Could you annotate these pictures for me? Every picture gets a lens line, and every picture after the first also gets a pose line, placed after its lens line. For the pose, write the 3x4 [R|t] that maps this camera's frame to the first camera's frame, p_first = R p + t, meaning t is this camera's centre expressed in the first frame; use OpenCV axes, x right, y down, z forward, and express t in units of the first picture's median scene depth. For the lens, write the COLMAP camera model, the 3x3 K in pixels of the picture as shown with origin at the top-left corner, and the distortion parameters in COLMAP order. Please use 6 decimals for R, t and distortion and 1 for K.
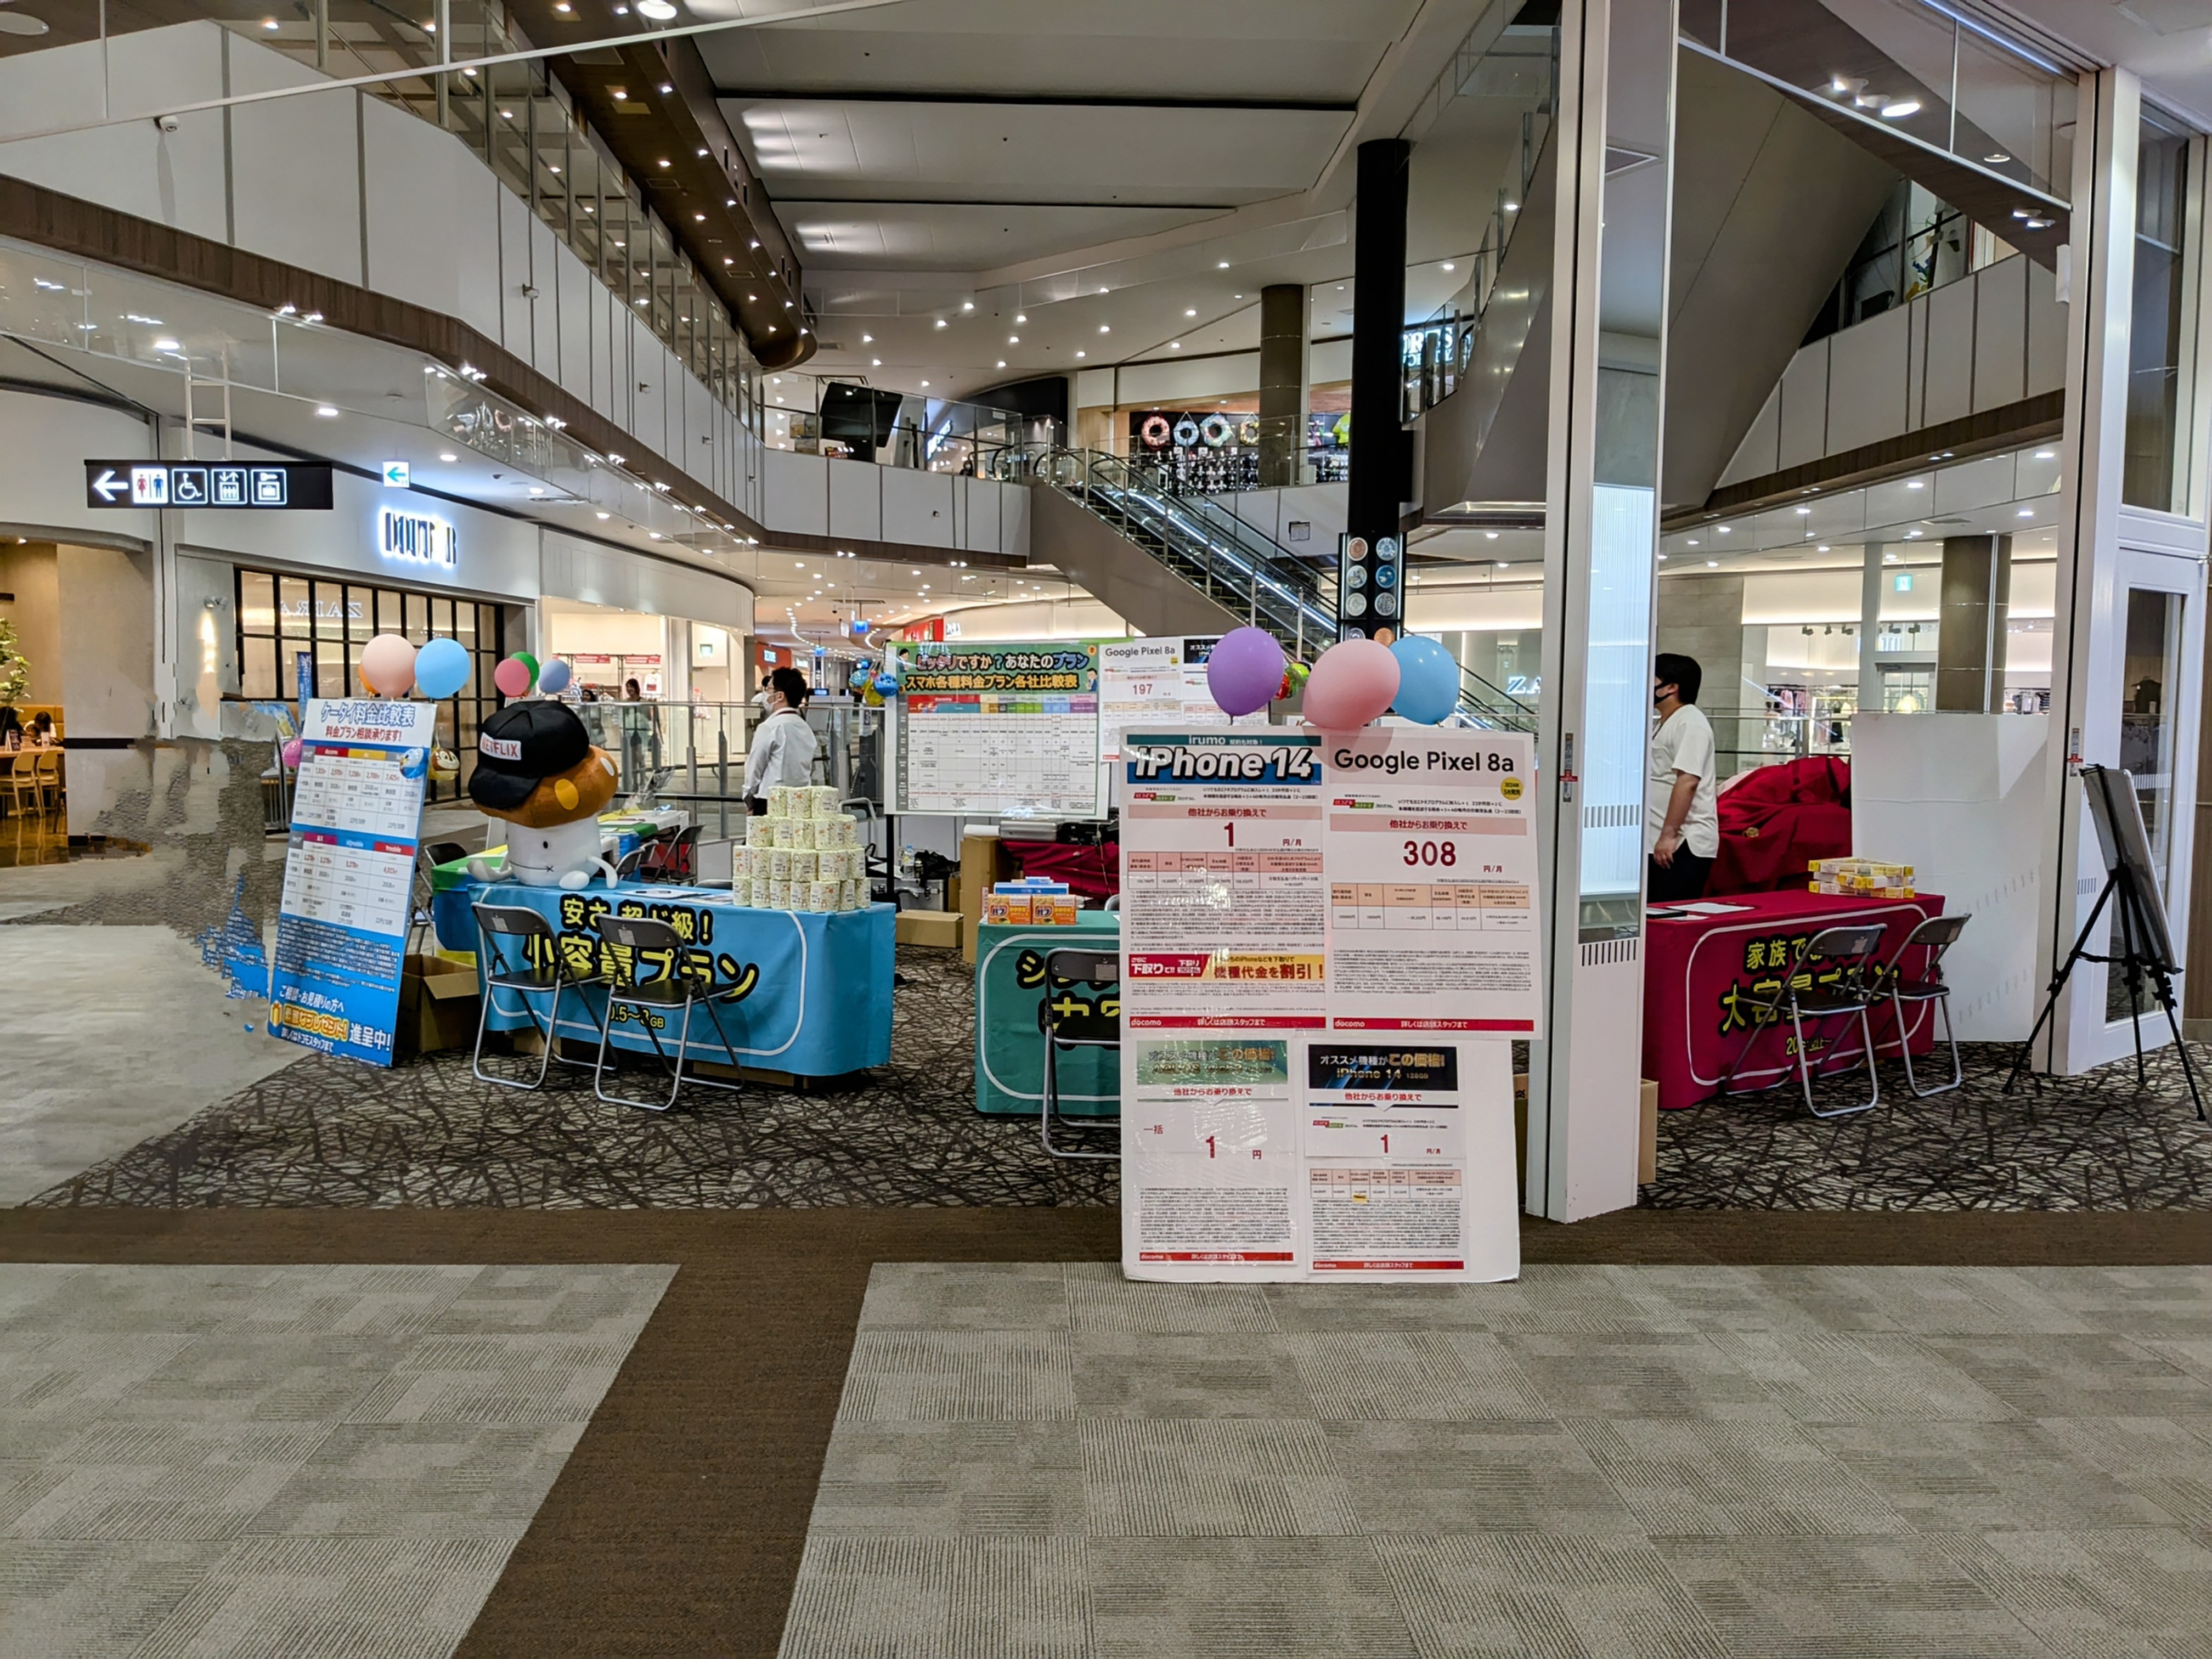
lens RADIAL K [[1745.3, 0, 1092.3], [0, 1745.3, 821.7], [0, 0, 1]] dist [0.038755, -0.062813]
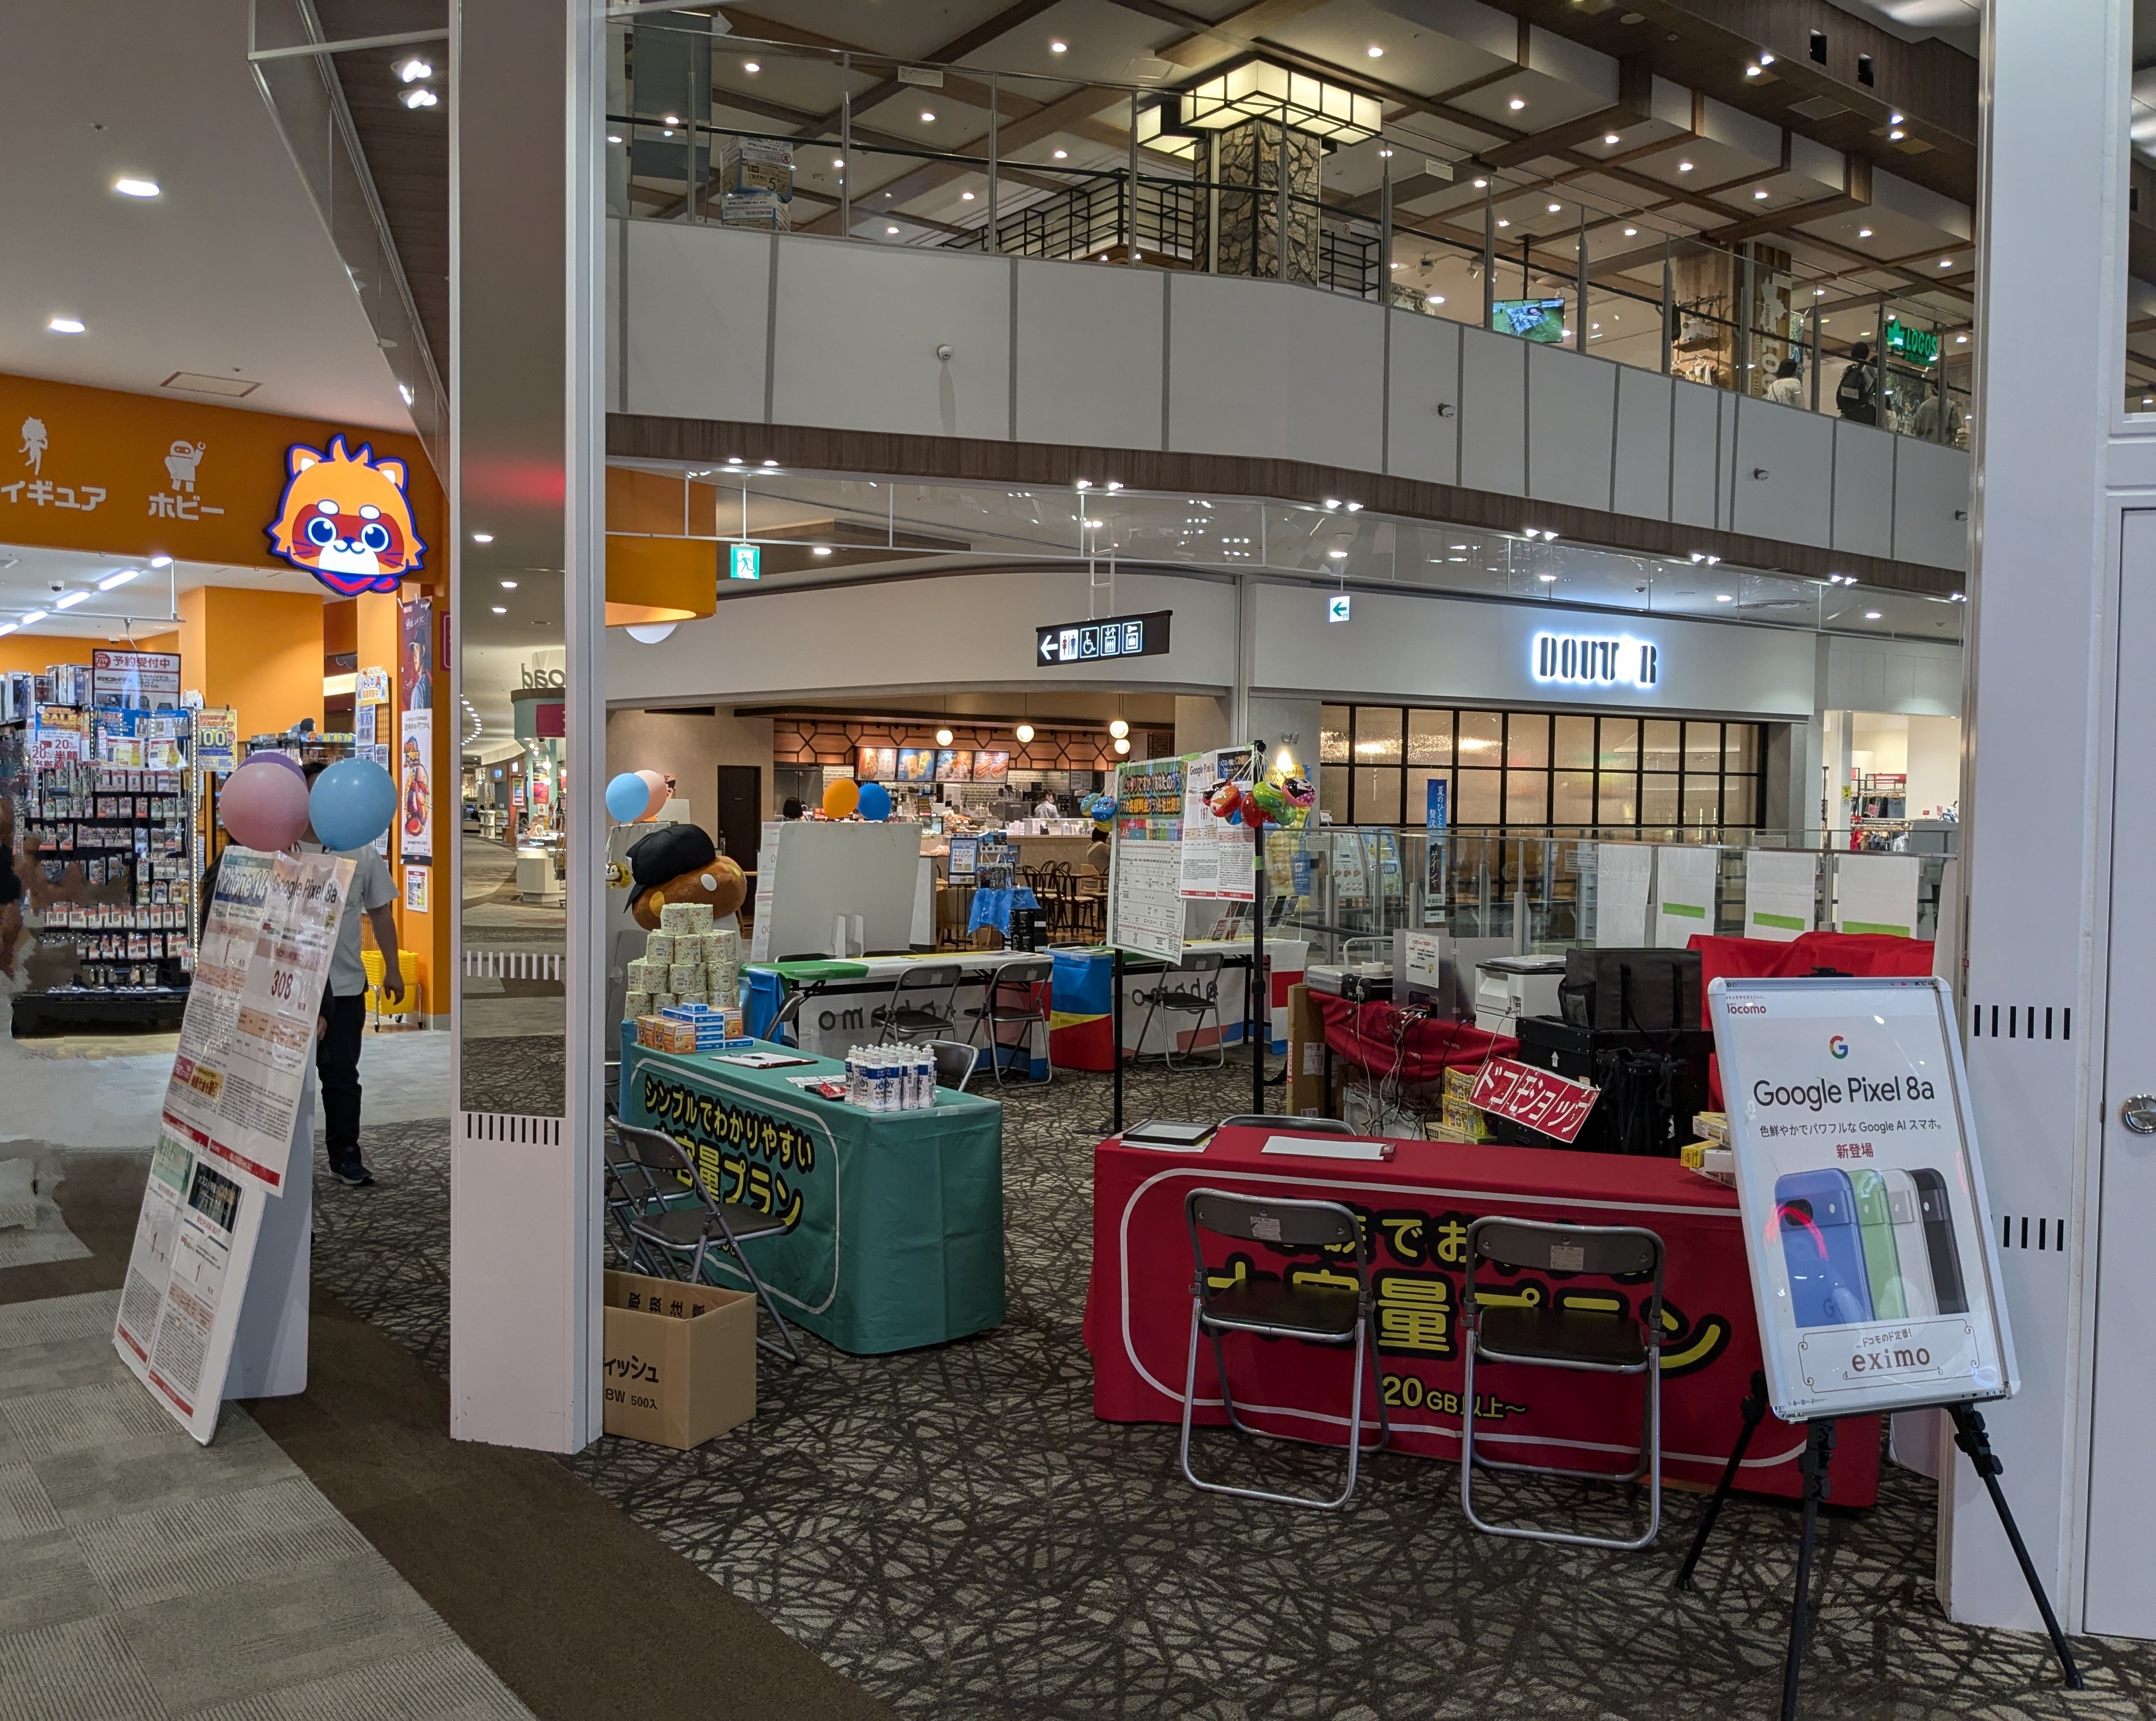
lens RADIAL K [[1856.0, 0, 1078.8], [0, 1856.0, 872.1], [0, 0, 1]] dist [0.003486, -0.000022]
pose [[0.567448, 0.022045, -0.823114, 0.499892], [-0.058306, 0.998208, -0.013461, -0.022099], [0.821343, 0.055631, 0.567716, 0.304653]]
